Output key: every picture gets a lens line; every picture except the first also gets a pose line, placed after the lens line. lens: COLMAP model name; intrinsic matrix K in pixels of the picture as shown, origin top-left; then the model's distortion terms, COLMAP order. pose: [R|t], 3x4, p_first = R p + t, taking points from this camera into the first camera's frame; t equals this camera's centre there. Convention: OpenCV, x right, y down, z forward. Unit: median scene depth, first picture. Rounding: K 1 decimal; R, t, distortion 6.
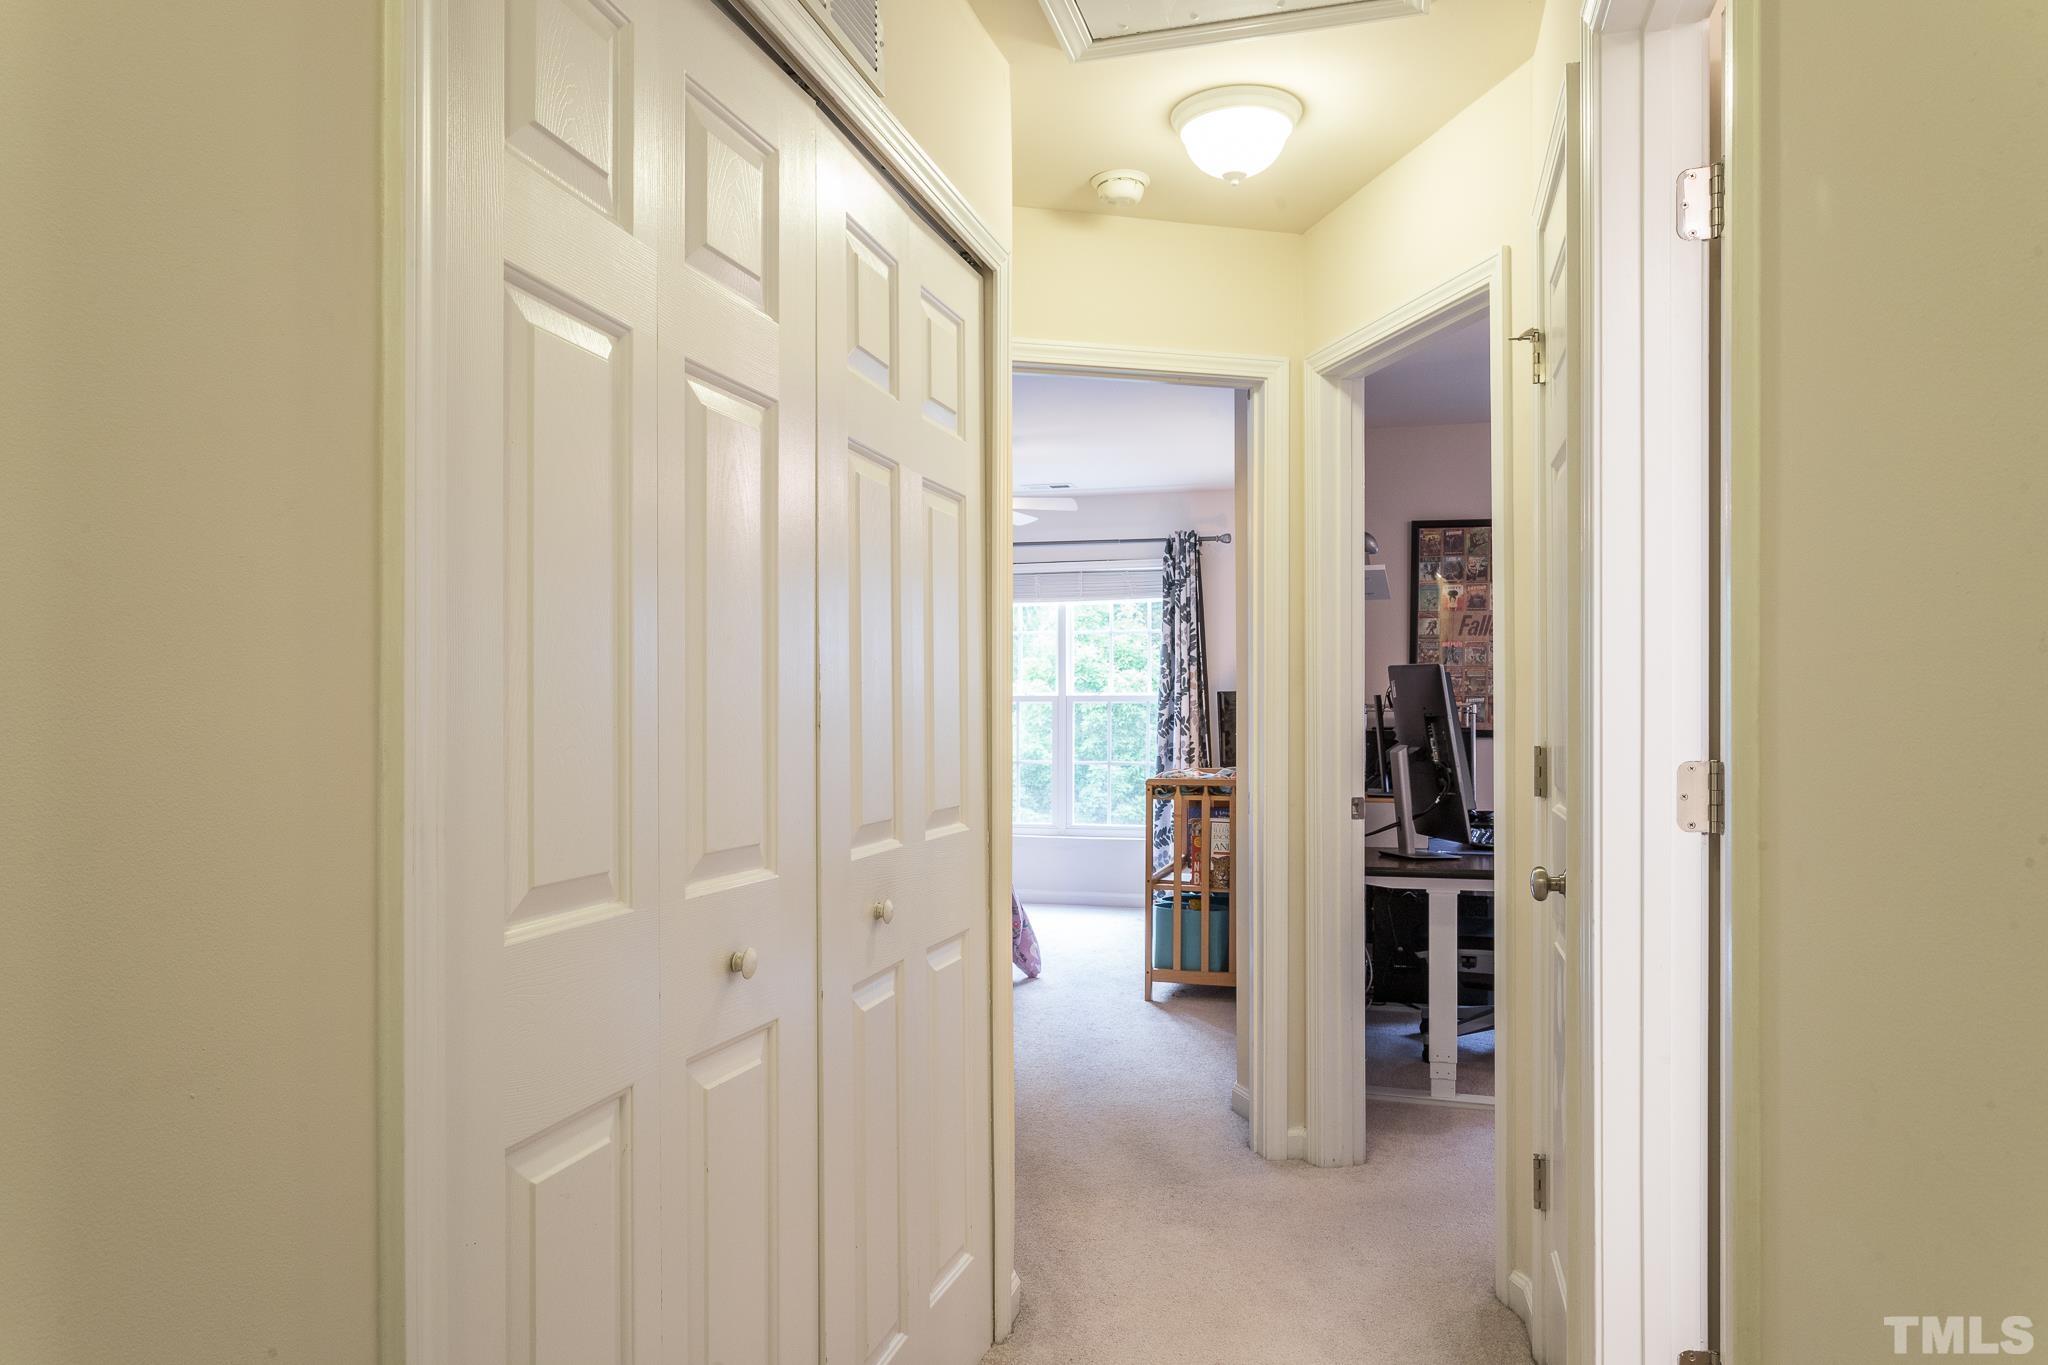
lens RADIAL K [[1351.3, 0, 1024.0], [0, 1351.3, 682.5], [0, 0, 1]] dist [0.004356, 0.000384]
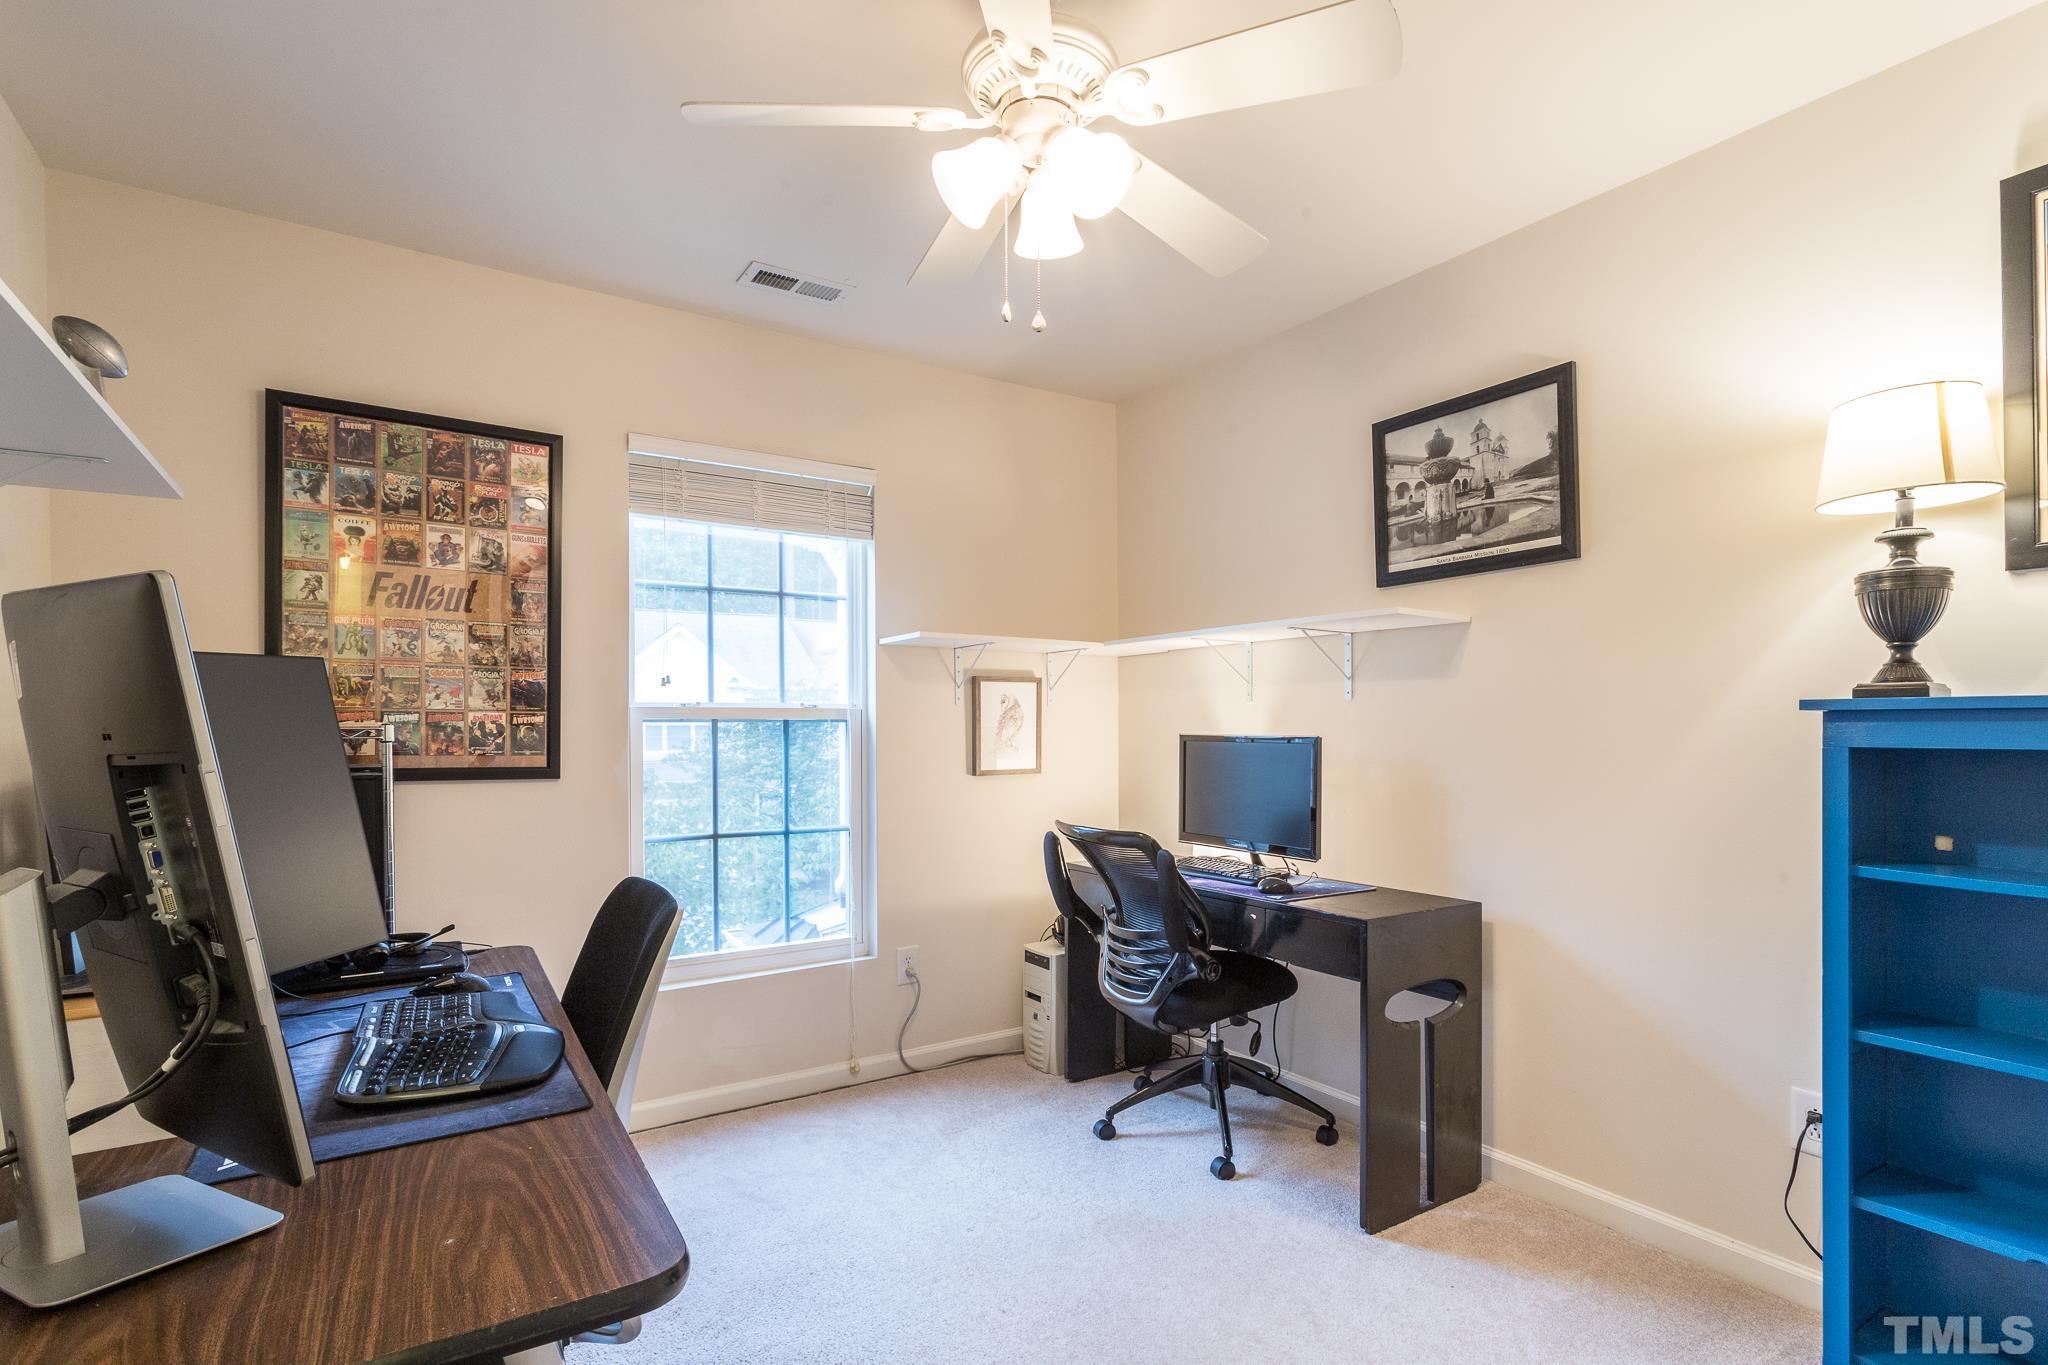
lens RADIAL K [[986.4, 0, 1025.3], [0, 986.4, 697.9], [0, 0, 1]] dist [0.002158, 0.000608]
pose [[0.655397, -0.000446, 0.755284, 0.186508], [0.006011, 0.999971, -0.004626, 0.009136], [-0.755260, 0.007572, 0.655381, 0.507886]]
